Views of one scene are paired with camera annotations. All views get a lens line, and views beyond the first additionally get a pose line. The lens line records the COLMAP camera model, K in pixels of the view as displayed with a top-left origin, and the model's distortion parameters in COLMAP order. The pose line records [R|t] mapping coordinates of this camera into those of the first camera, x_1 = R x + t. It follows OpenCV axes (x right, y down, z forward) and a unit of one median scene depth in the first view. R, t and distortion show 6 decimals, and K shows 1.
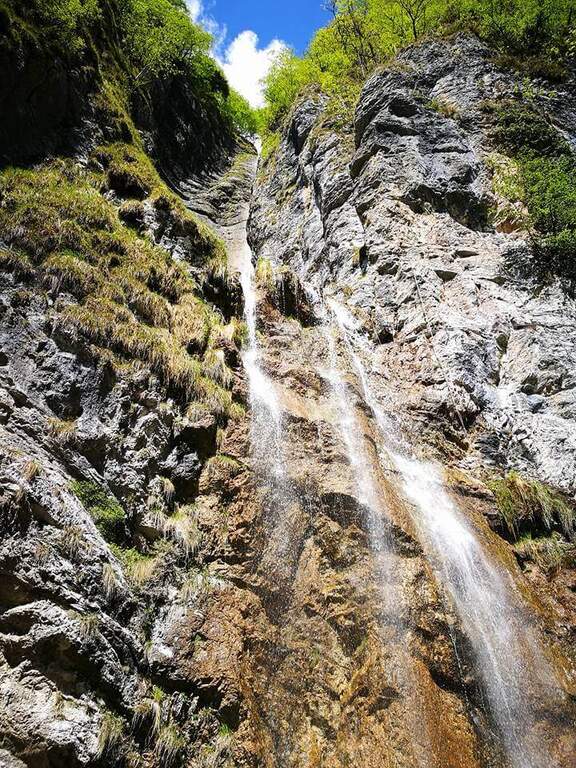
lens RADIAL K [[642.7, 0, 288.0], [0, 642.7, 384.0], [0, 0, 1]] dist [0.007852, -0.003156]
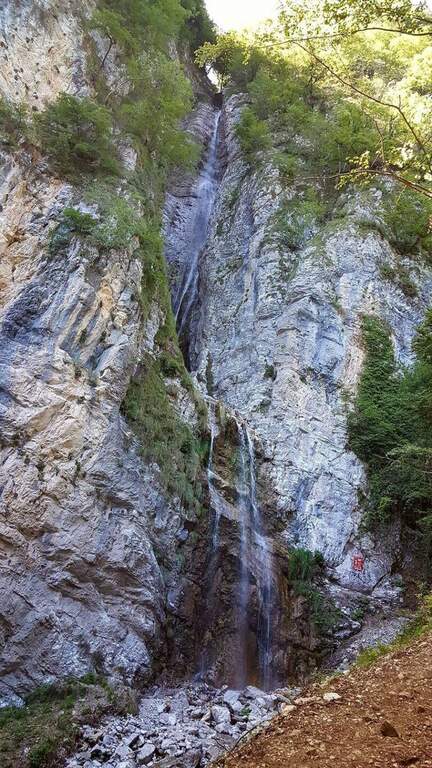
lens RADIAL K [[623.9, 0, 216.0], [0, 623.9, 384.0], [0, 0, 1]] dist [0.110004, -0.005051]
pose [[0.958016, 0.246930, 0.145707, -0.477726], [-0.276529, 0.930022, 0.242054, -0.960963], [-0.075740, -0.272184, 0.959260, -1.169677]]
